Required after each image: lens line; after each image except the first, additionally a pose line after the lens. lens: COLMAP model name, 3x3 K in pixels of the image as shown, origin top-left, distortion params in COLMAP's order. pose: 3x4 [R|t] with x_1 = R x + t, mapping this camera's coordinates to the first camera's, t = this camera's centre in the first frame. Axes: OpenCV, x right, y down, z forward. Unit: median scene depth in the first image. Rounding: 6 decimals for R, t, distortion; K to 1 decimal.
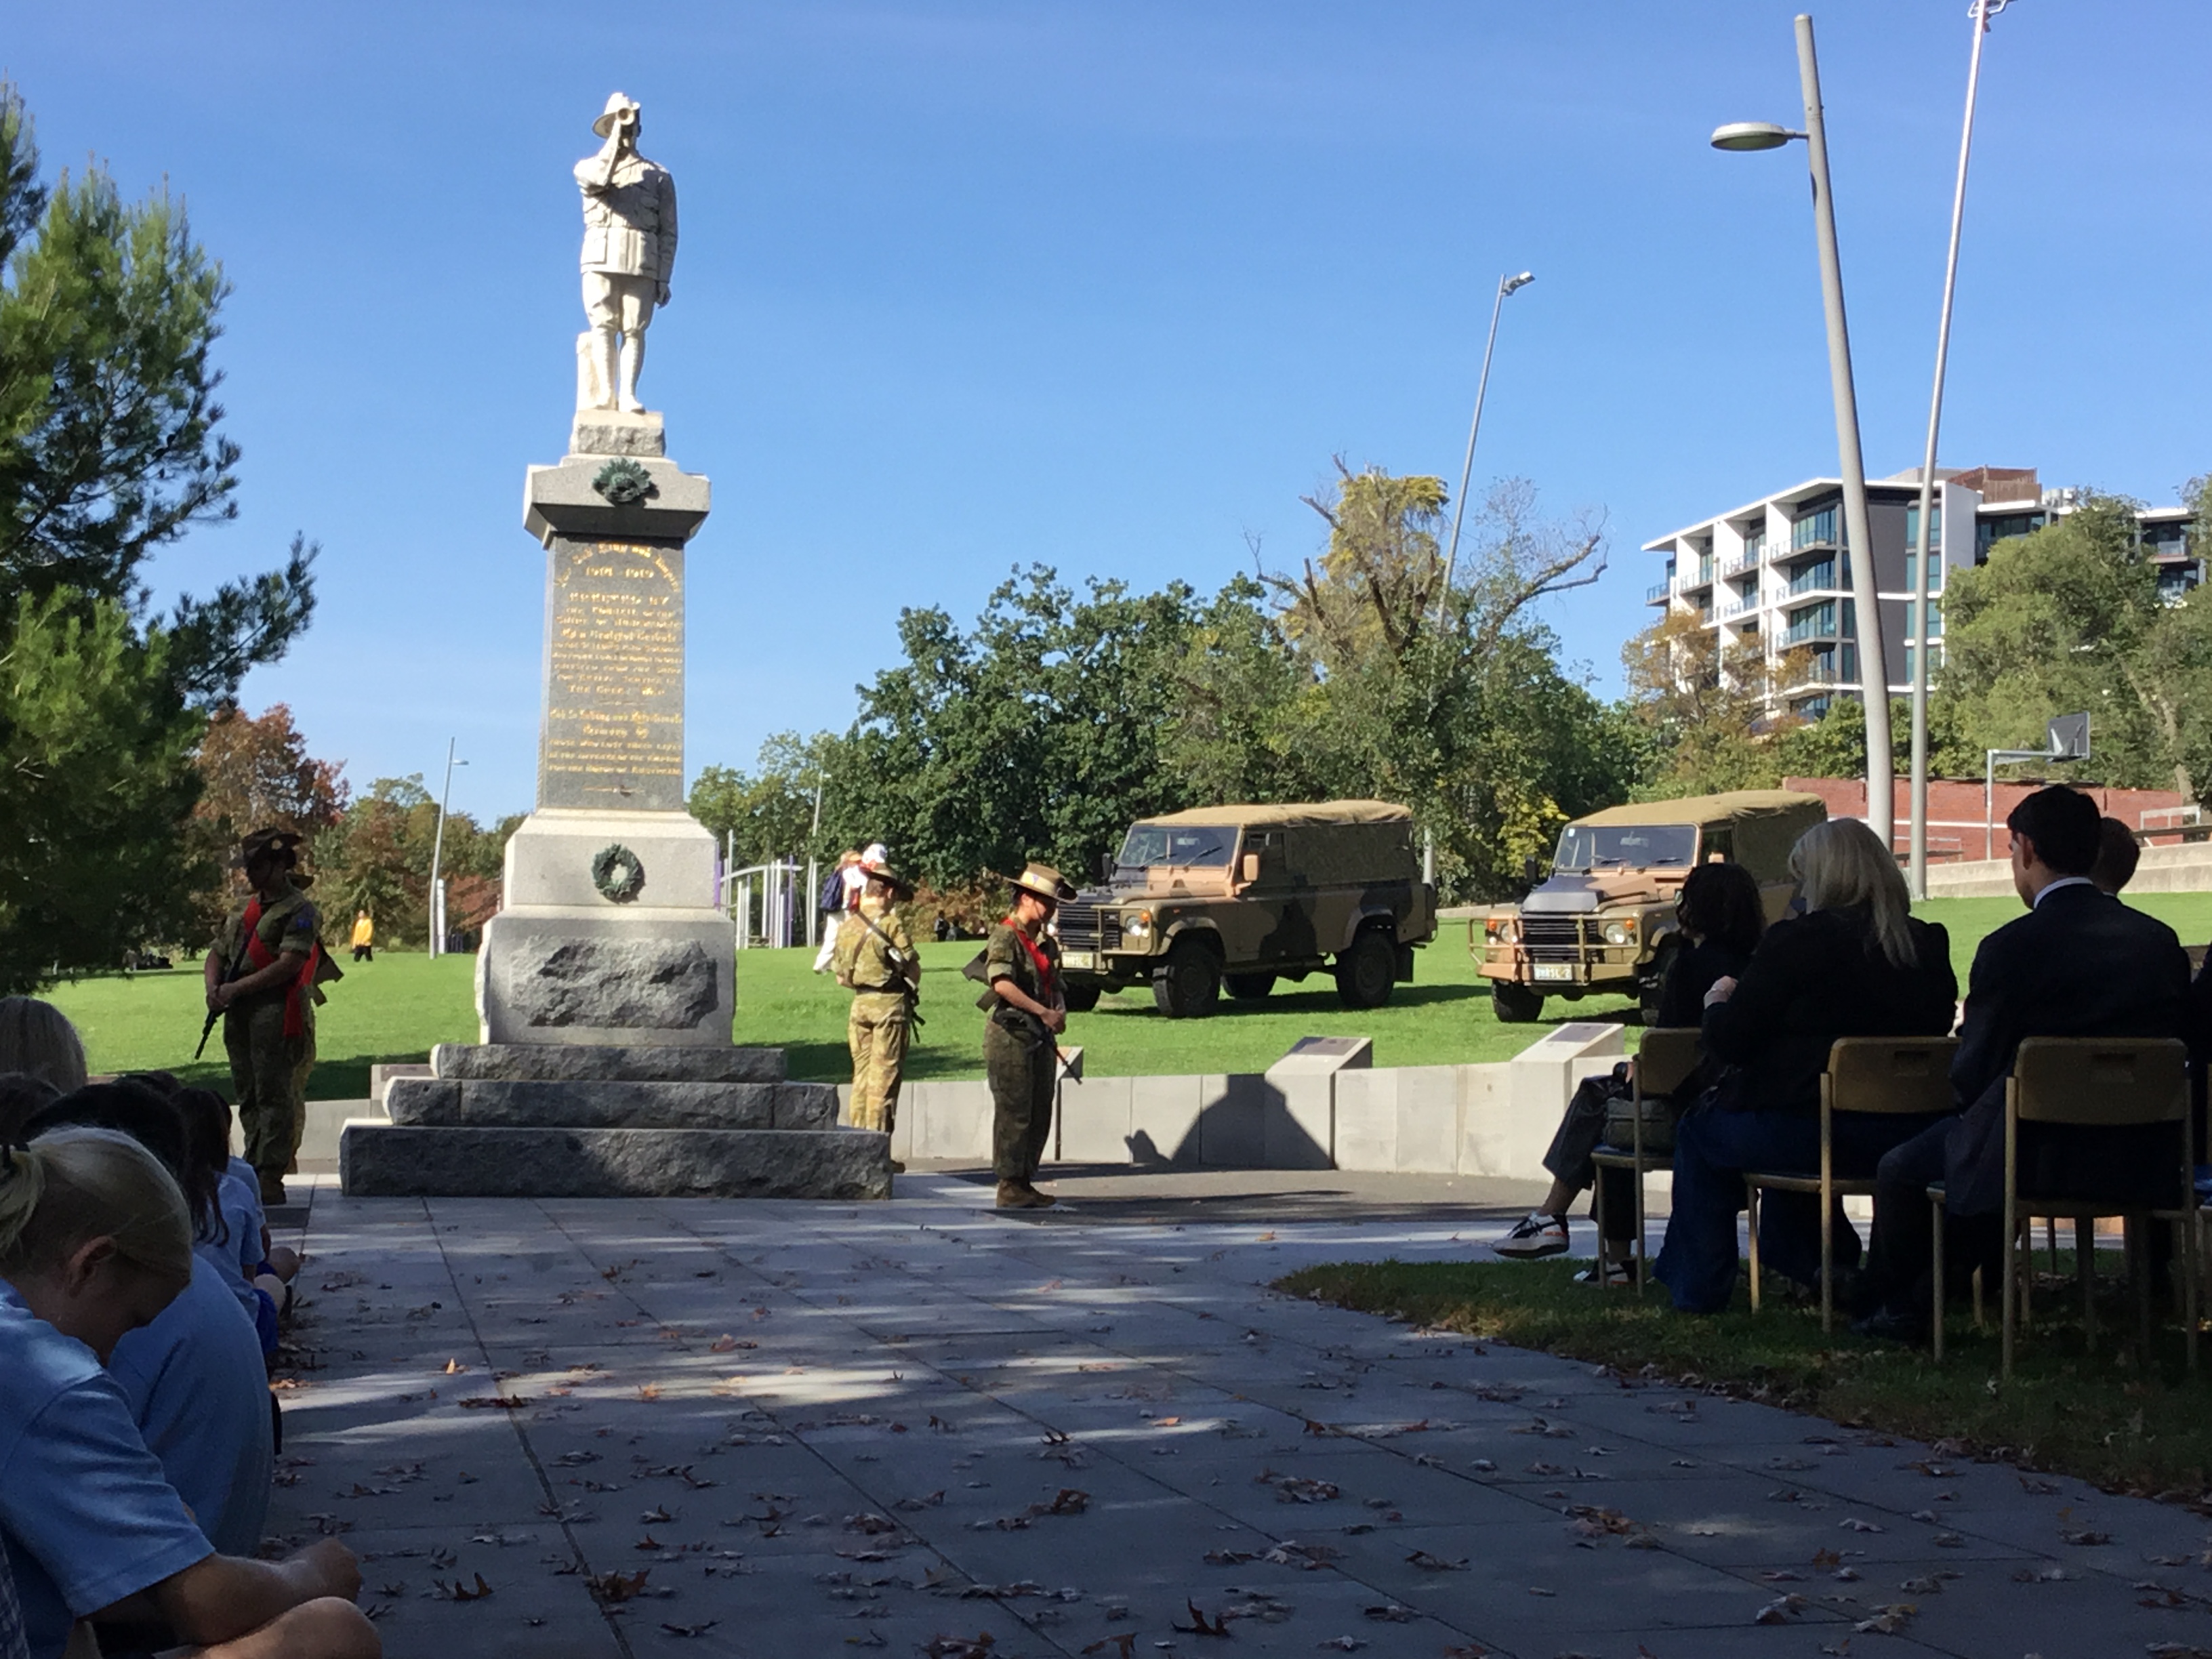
lens RADIAL K [[3559.3, 0, 1106.0], [0, 3559.3, 829.5], [0, 0, 1]] dist [0.009735, 0.857605]
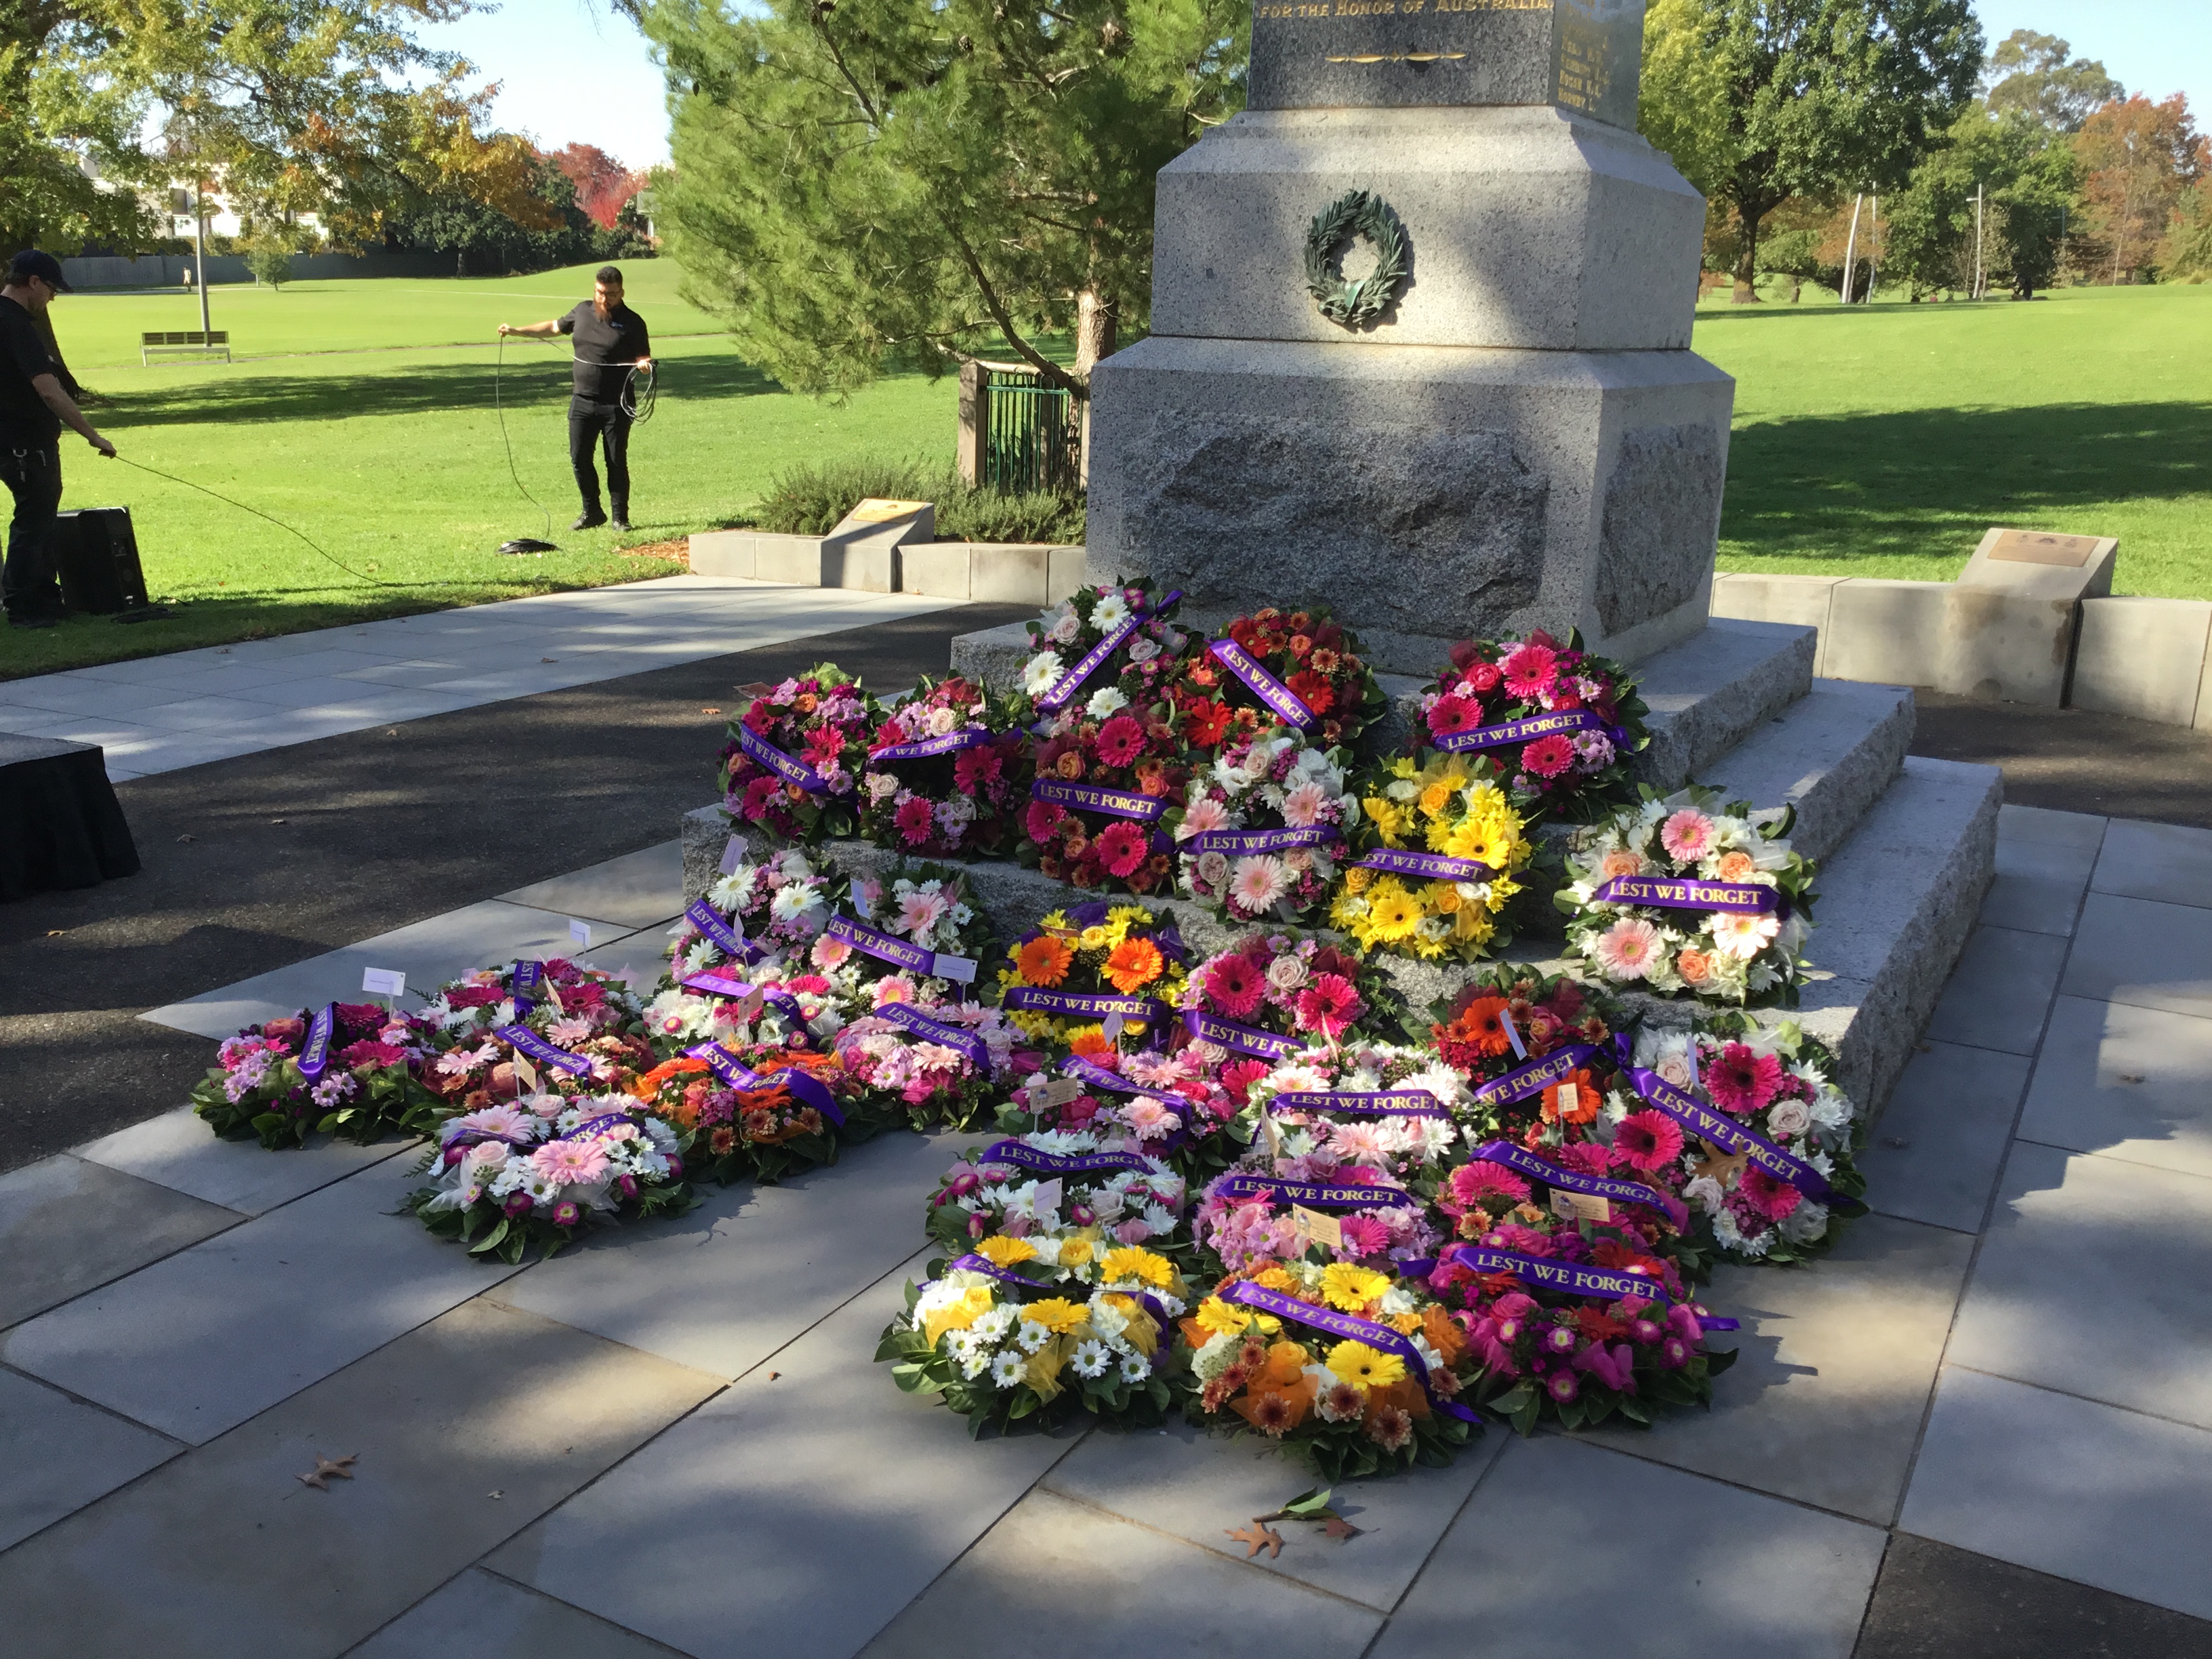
lens RADIAL K [[2026.3, 0, 1106.0], [0, 2026.3, 829.5], [0, 0, 1]] dist [0.084719, -0.174573]
pose [[0.751738, 0.174552, -0.635941, 0.004589], [0.021424, 0.957361, 0.288099, 0.003643], [0.659114, -0.230200, 0.715945, 0.463231]]
